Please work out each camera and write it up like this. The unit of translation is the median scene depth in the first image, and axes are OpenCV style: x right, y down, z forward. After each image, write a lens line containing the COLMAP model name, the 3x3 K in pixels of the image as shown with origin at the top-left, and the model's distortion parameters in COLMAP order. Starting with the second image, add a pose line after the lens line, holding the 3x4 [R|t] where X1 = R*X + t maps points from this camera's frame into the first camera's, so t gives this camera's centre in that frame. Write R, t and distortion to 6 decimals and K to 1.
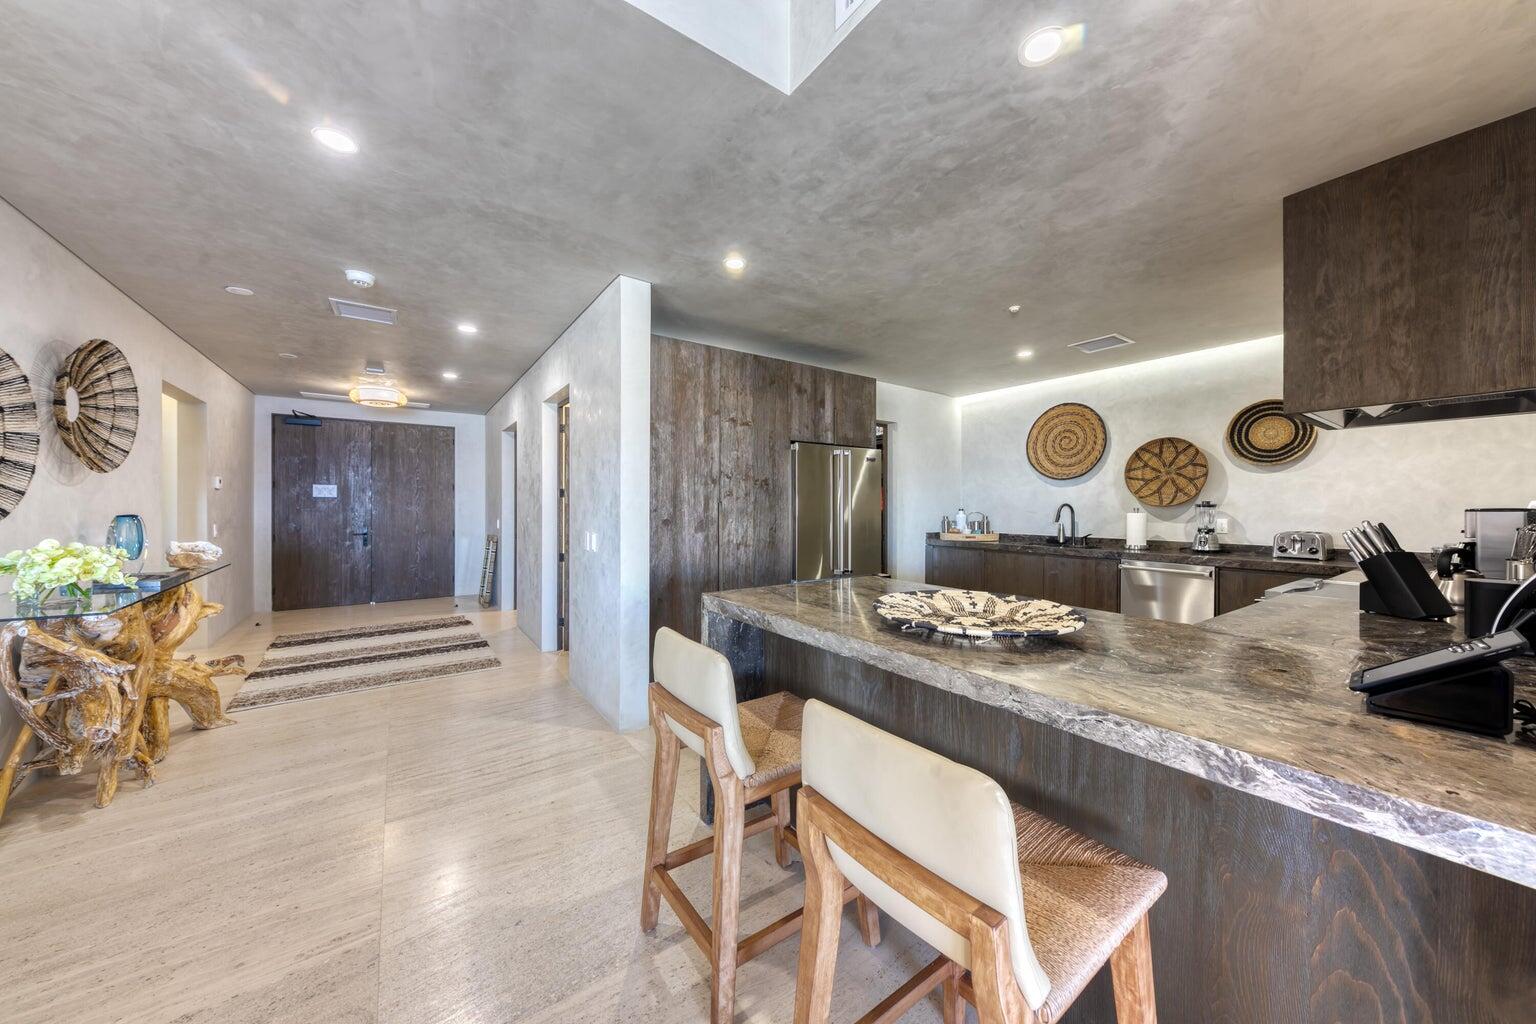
lens RADIAL K [[525.8, 0, 768.0], [0, 525.8, 512.0], [0, 0, 1]] dist [0.011688, 0.000003]
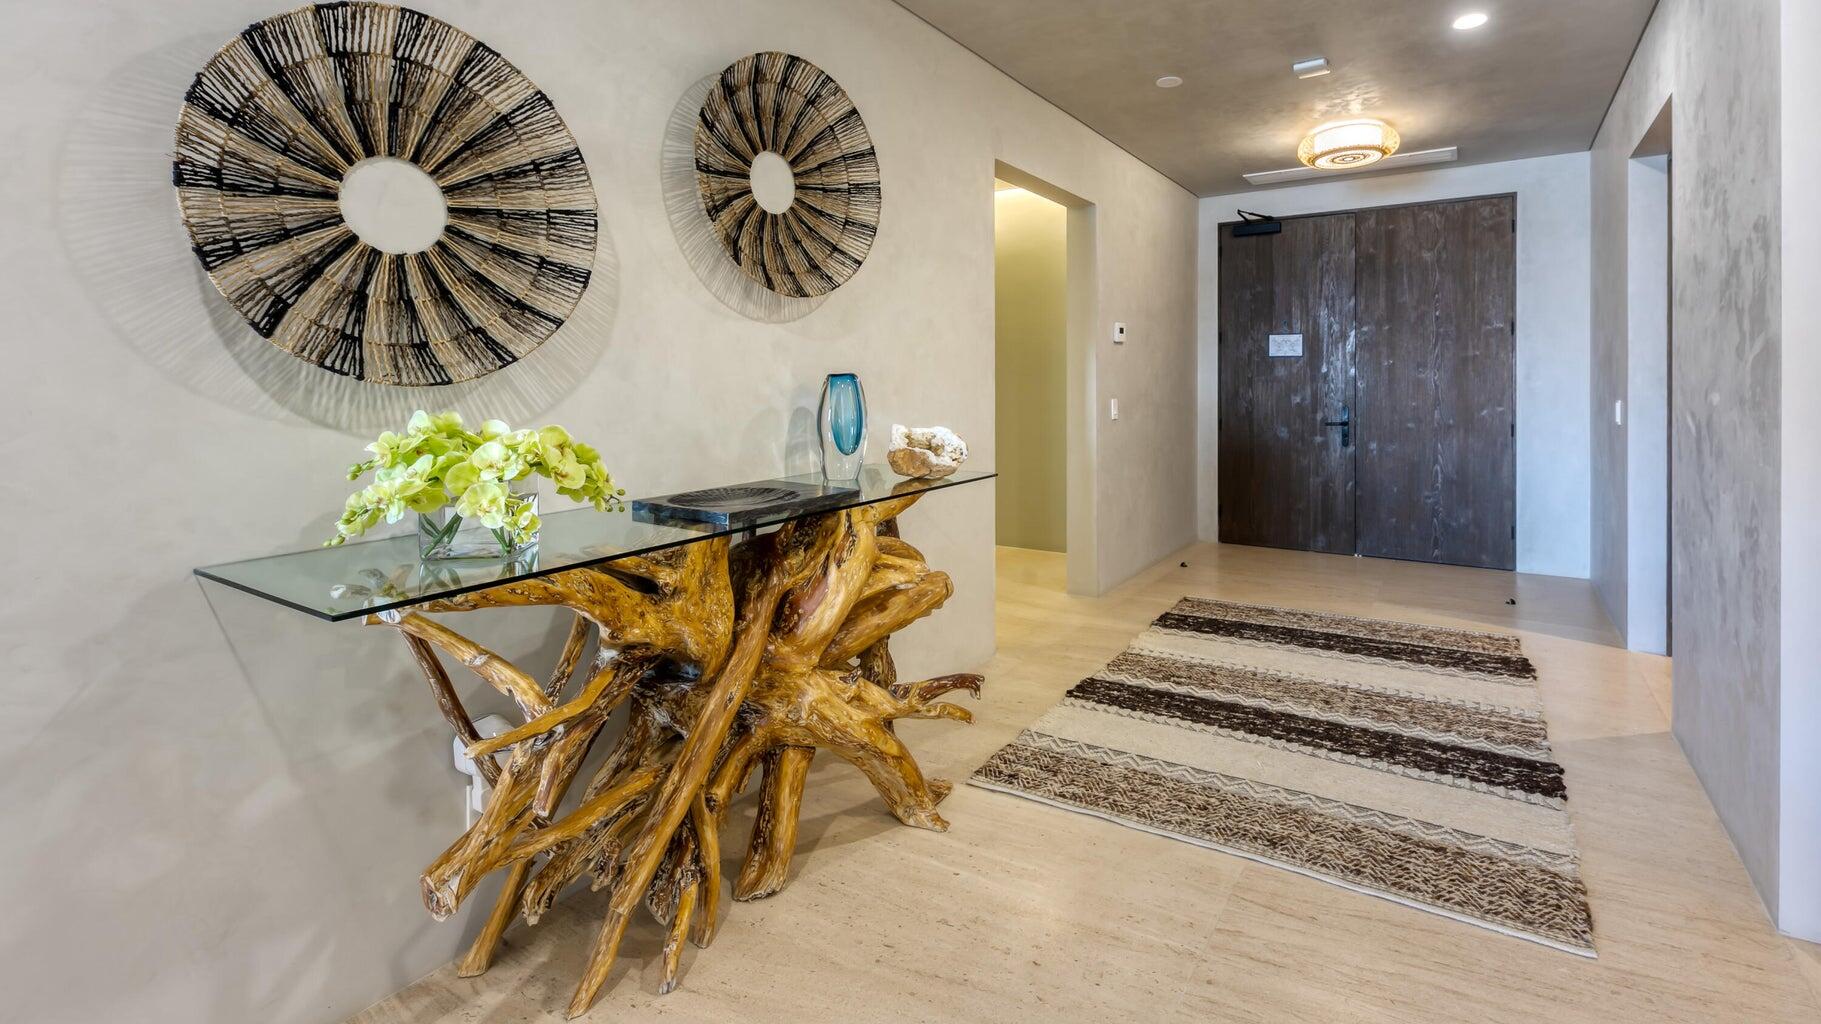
lens RADIAL K [[905.0, 0, 915.2], [0, 905.0, 376.4], [0, 0, 1]] dist [0.000137, -0.000408]
pose [[0.408129, -0.005813, -0.912906, -0.109218], [-0.007207, 0.999928, -0.009589, 0.005878], [0.912896, 0.010493, 0.408058, 0.239878]]
